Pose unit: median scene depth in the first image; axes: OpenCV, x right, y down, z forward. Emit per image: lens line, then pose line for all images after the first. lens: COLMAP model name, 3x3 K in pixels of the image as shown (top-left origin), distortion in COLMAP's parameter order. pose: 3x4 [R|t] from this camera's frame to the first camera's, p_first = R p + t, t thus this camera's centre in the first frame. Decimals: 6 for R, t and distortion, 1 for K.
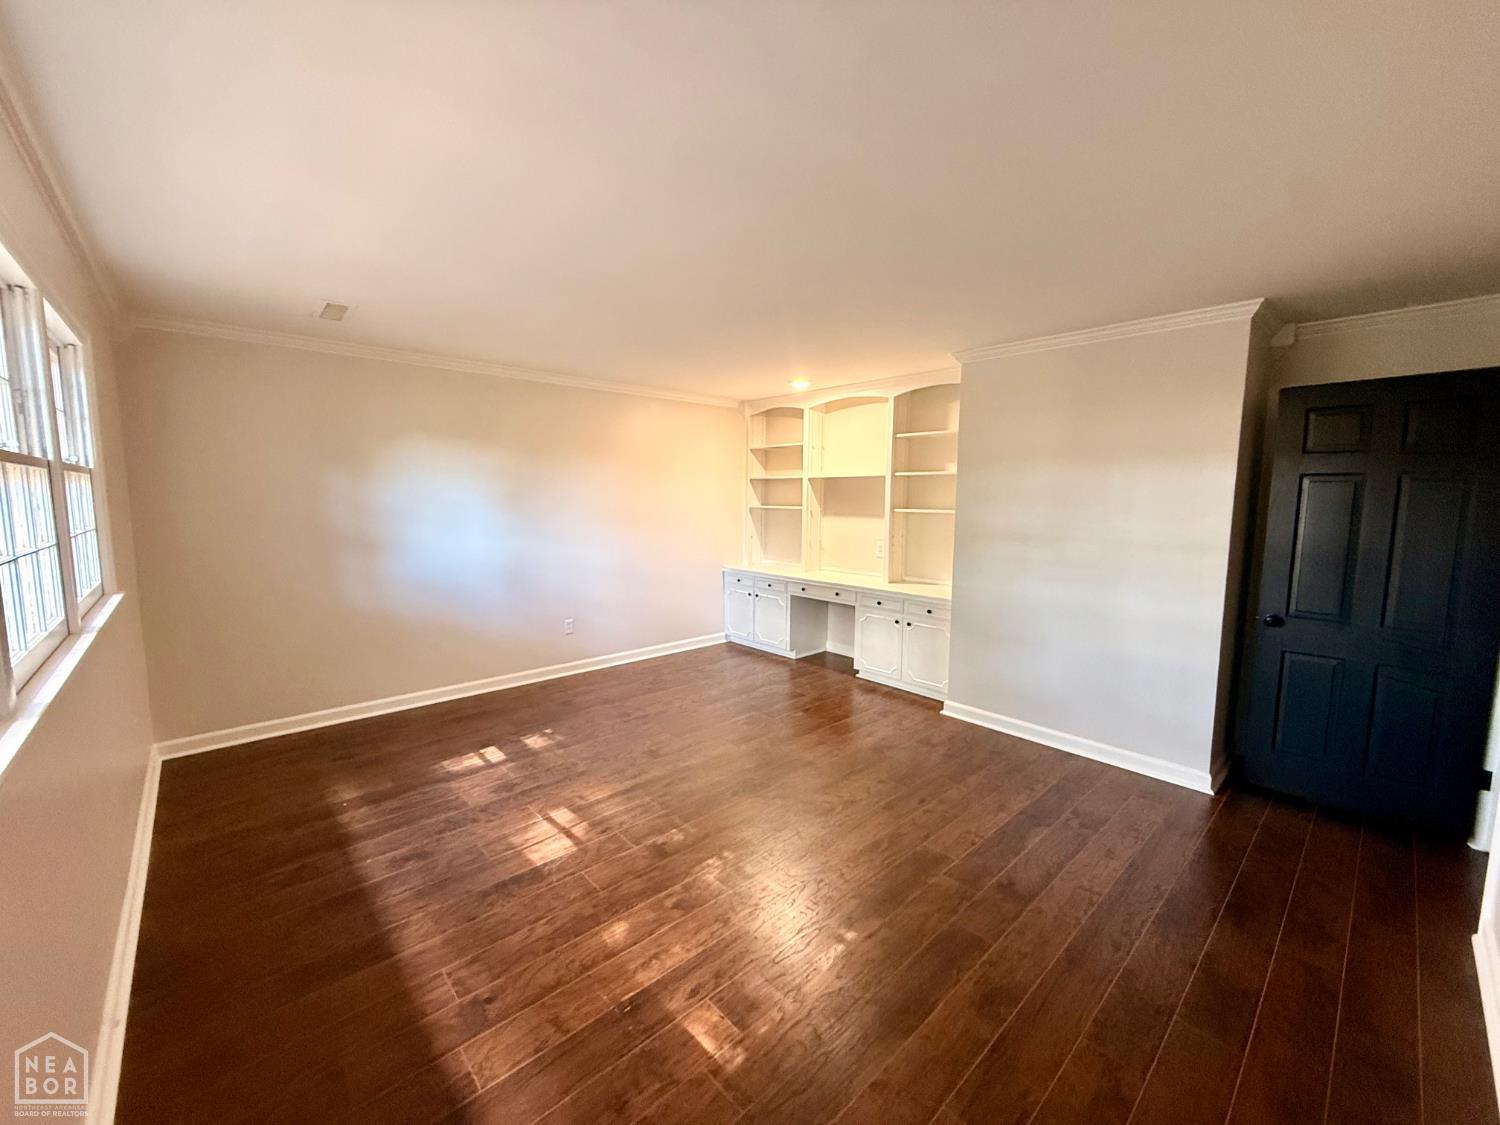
lens RADIAL K [[596.8, 0, 744.3], [0, 596.8, 563.1], [0, 0, 1]] dist [-0.001215, 0.000415]
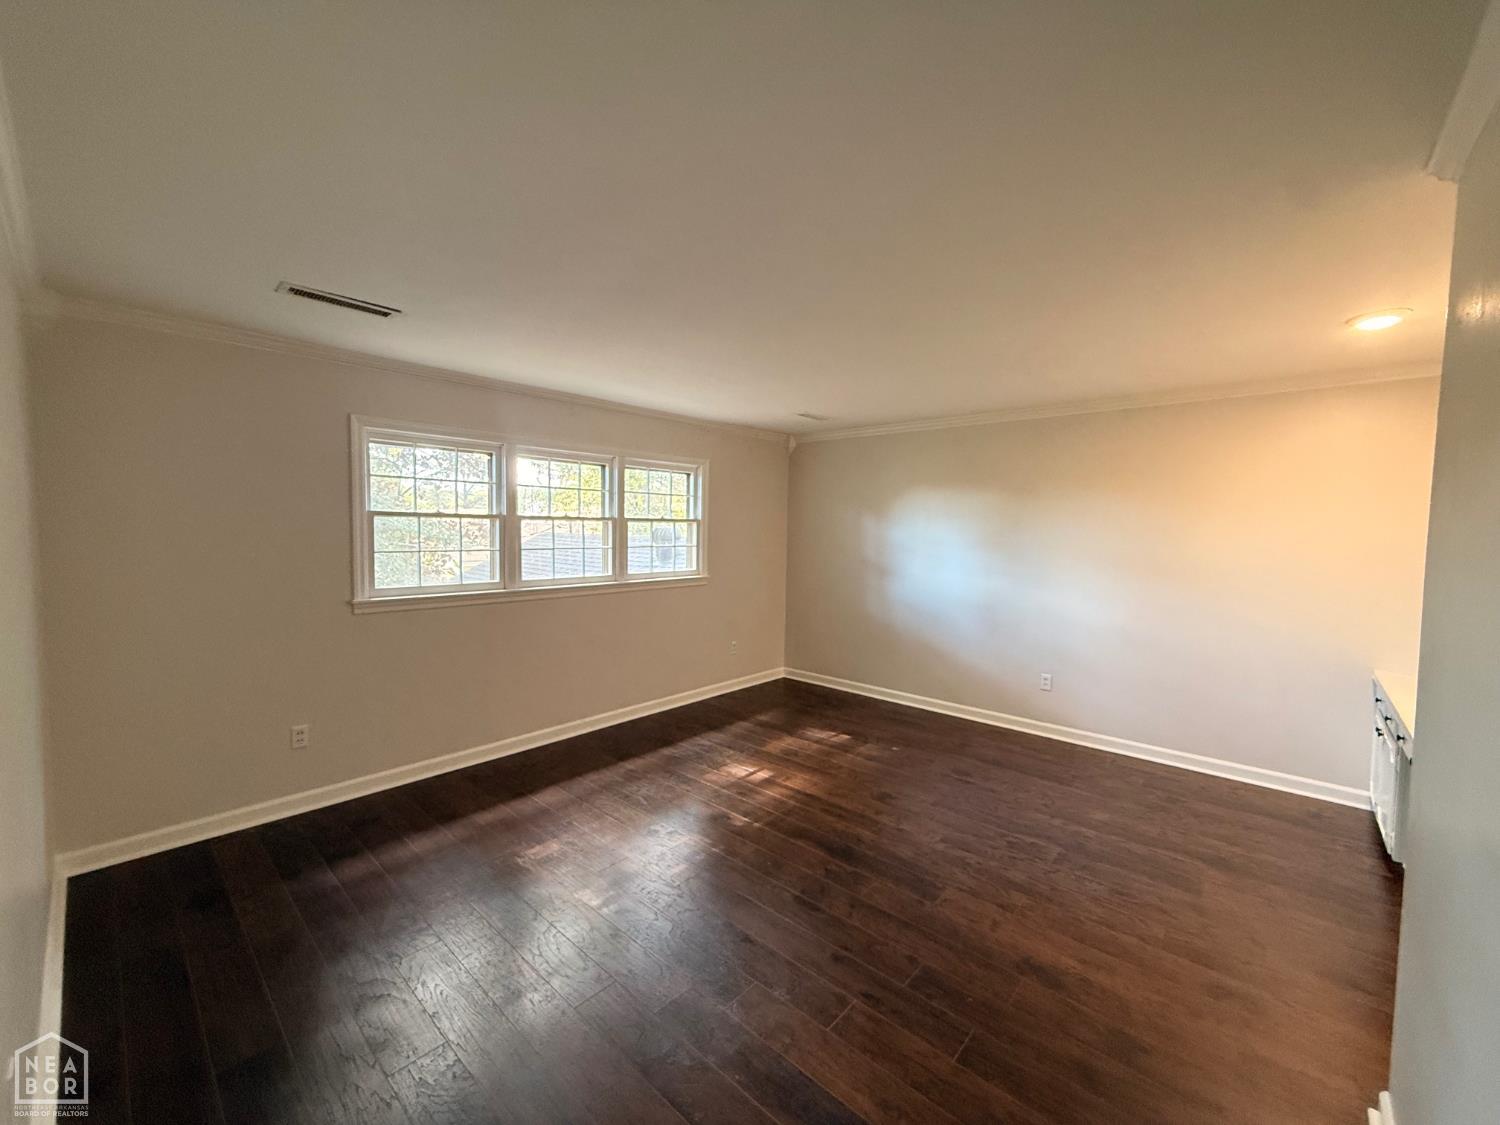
lens RADIAL K [[596.8, 0, 744.3], [0, 596.8, 563.1], [0, 0, 1]] dist [-0.001215, 0.000415]
pose [[0.098155, 0.058776, -0.993434, 0.748669], [-0.125470, 0.991019, 0.046237, -0.075969], [0.987230, 0.120108, 0.104648, 0.601635]]
